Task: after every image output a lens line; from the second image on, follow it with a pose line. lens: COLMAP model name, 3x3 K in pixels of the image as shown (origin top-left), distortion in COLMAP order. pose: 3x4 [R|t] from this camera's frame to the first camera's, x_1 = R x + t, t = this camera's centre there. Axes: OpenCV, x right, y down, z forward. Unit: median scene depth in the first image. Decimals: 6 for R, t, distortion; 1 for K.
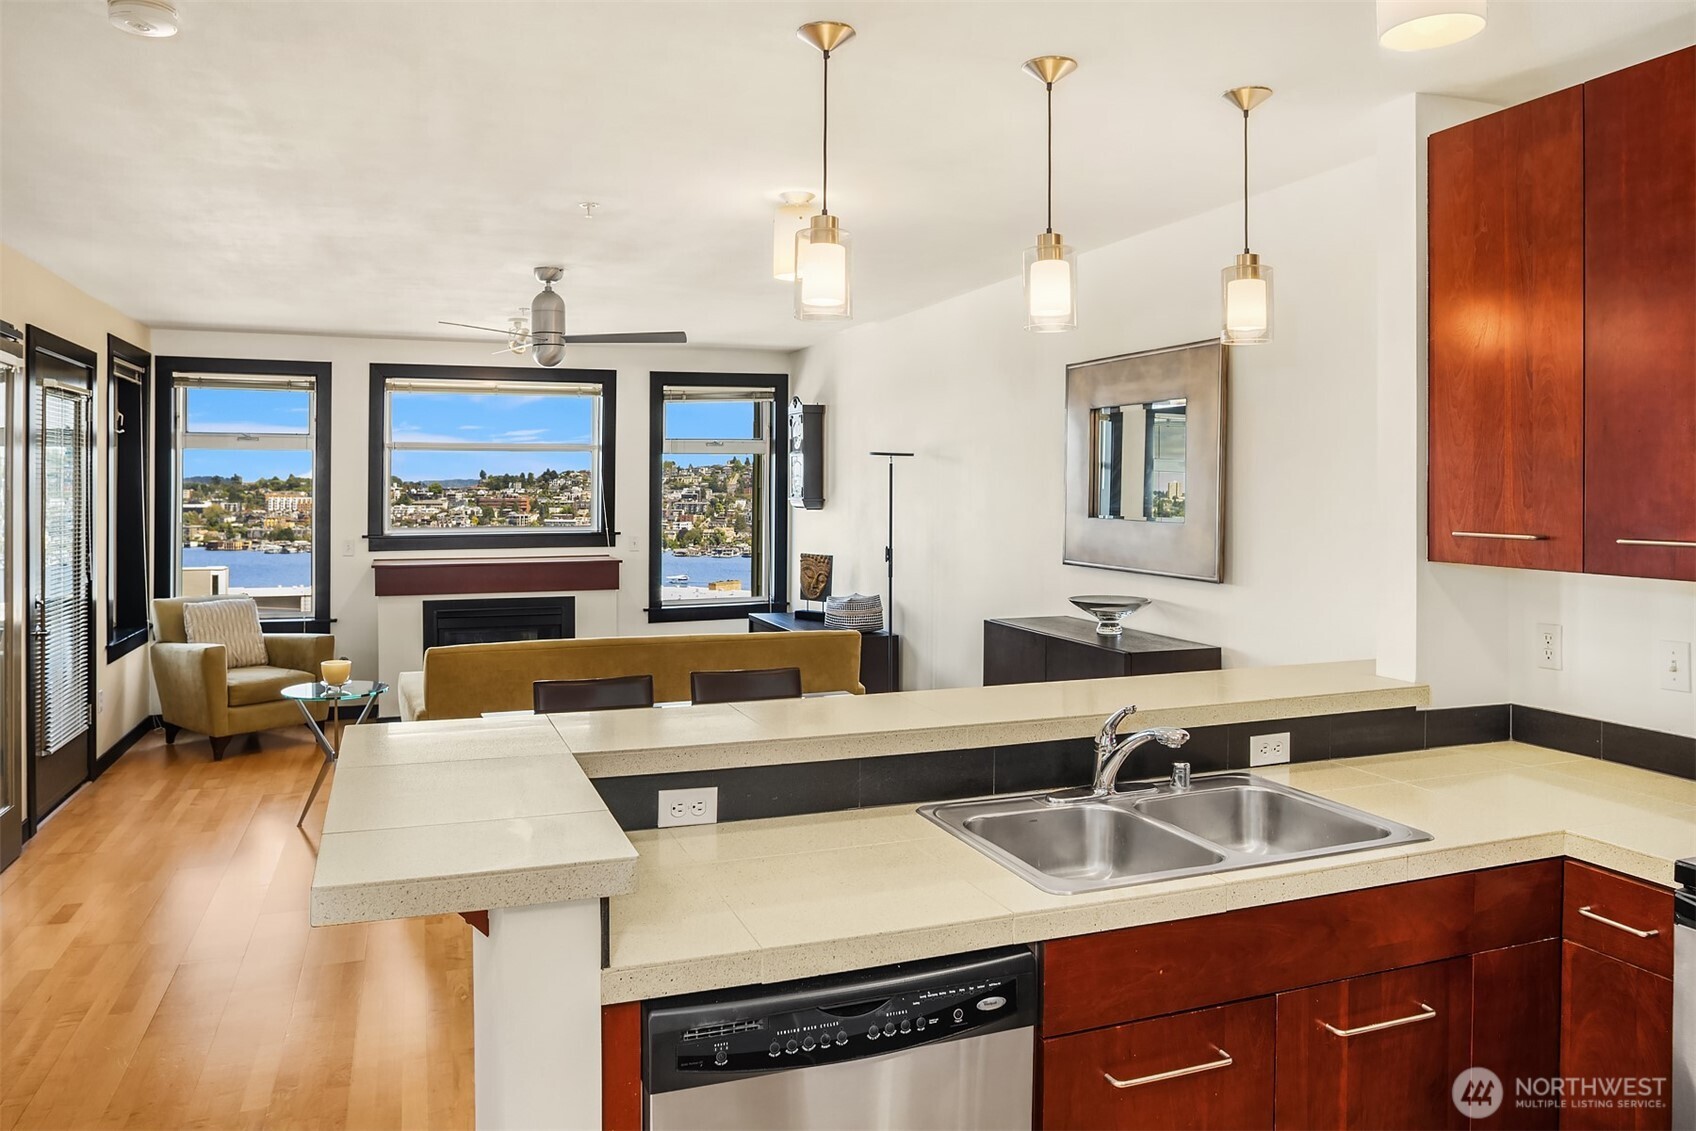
lens RADIAL K [[1187.6, 0, 849.8], [0, 1187.6, 492.5], [0, 0, 1]] dist [-0.052610, 0.032555]
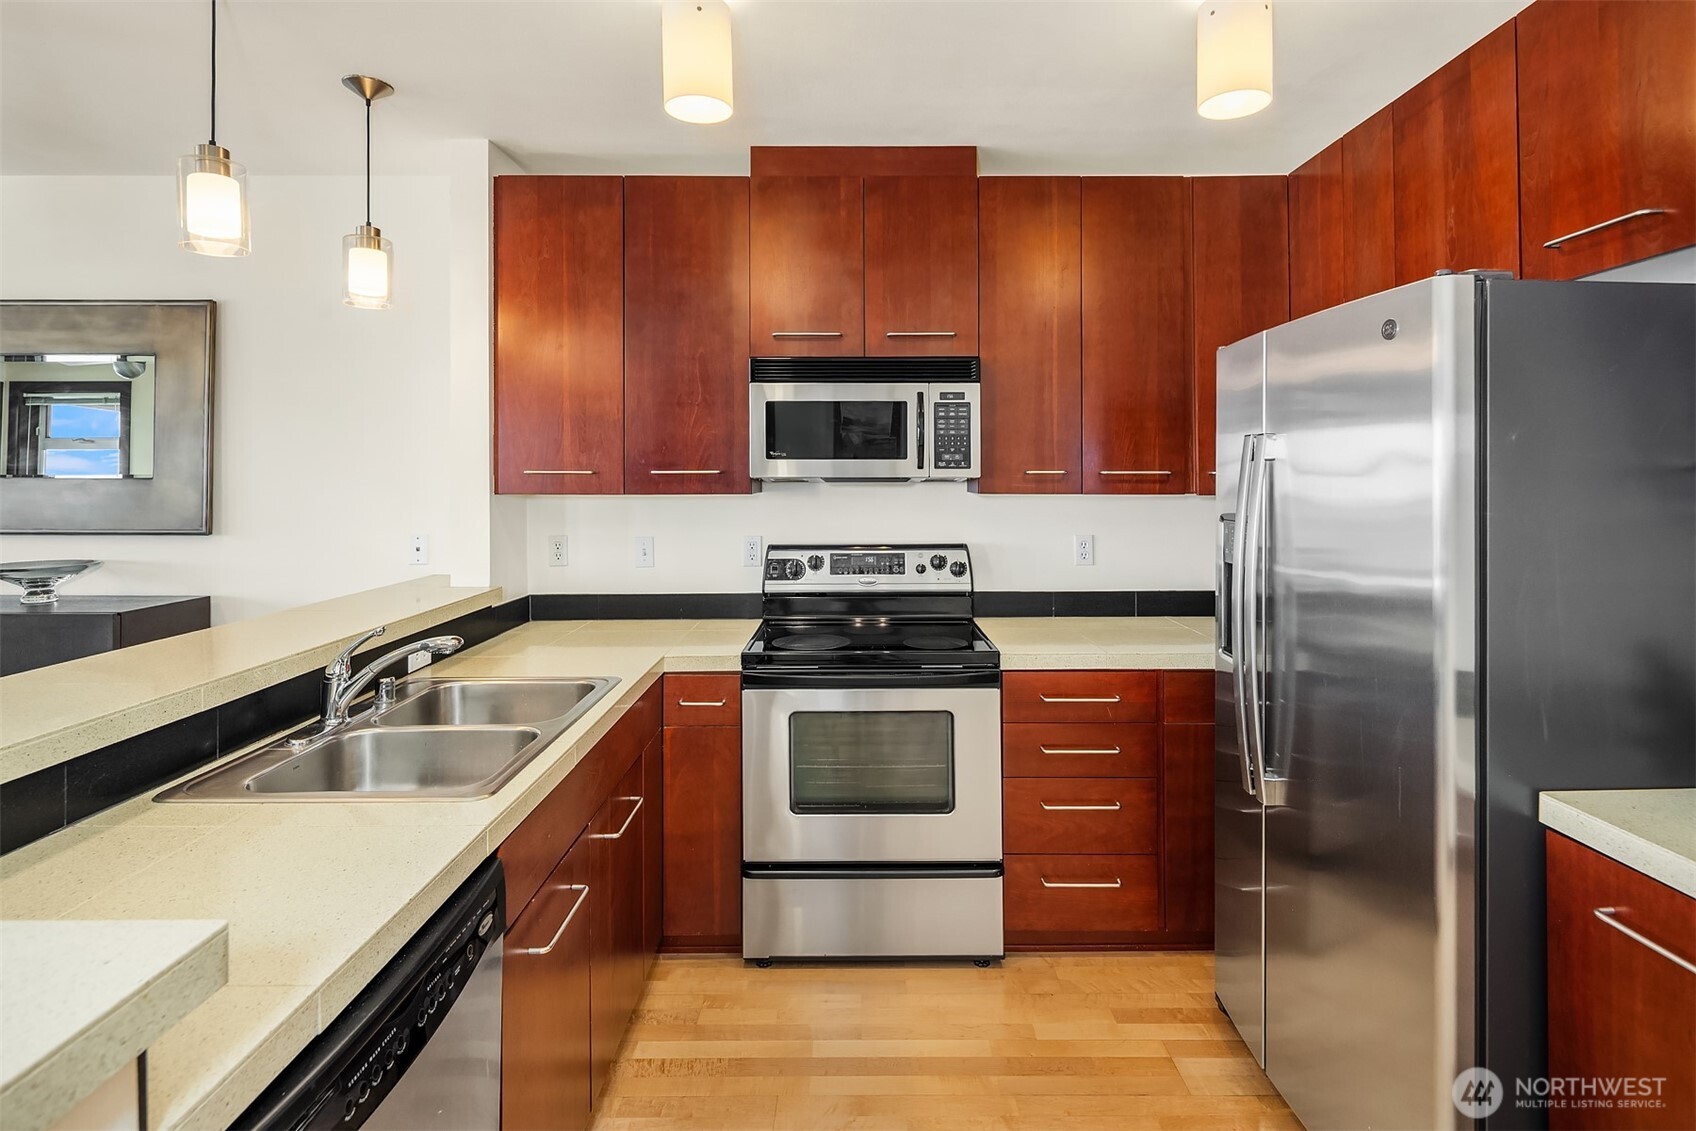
lens RADIAL K [[830.1, 0, 862.9], [0, 830.1, 473.6], [0, 0, 1]] dist [0.011454, -0.007548]
pose [[0.349589, 0.000128, 0.936903, -0.105461], [0.006491, 0.999976, -0.002559, 0.016997], [-0.936881, 0.006976, 0.349580, 0.118744]]
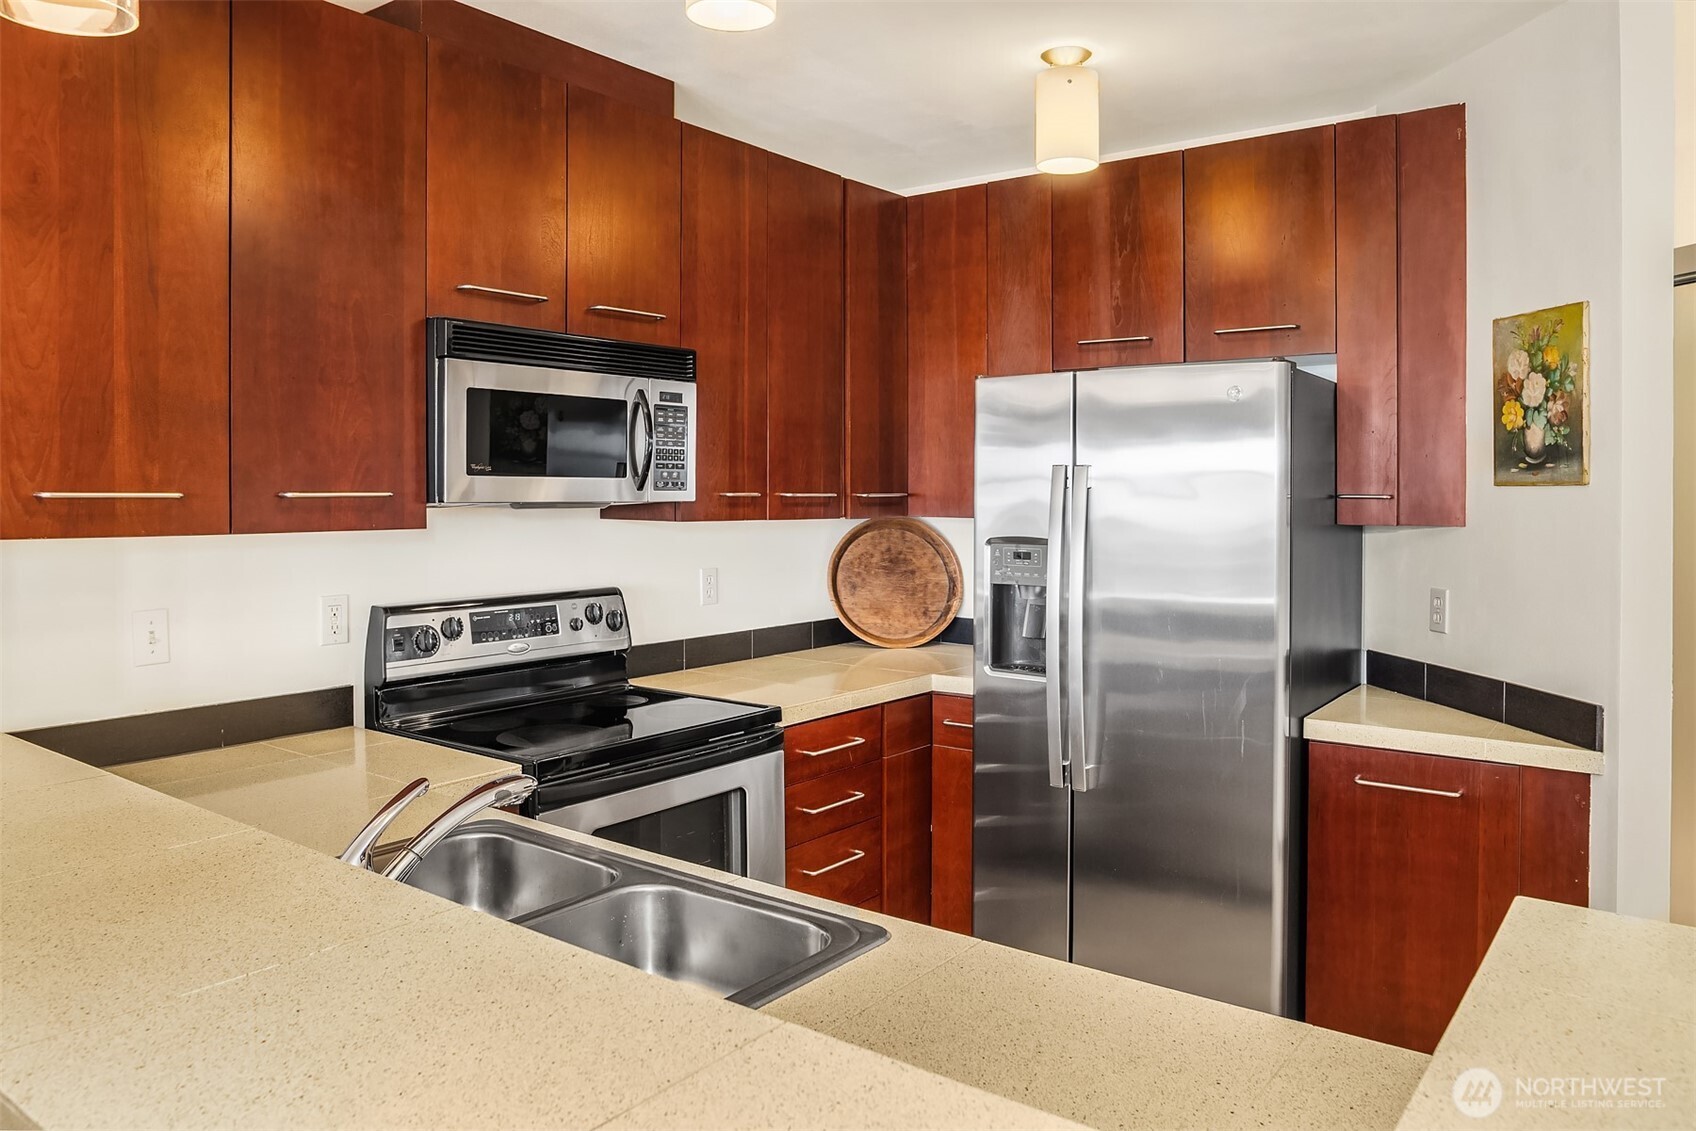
lens RADIAL K [[1187.6, 0, 842.1], [0, 1187.6, 507.4], [0, 0, 1]] dist [-0.052610, 0.032555]
pose [[-0.521983, -0.019772, 0.852727, -0.130562], [-0.003015, 0.999768, 0.021335, 0.010682], [-0.852951, 0.008566, -0.521921, 0.392345]]
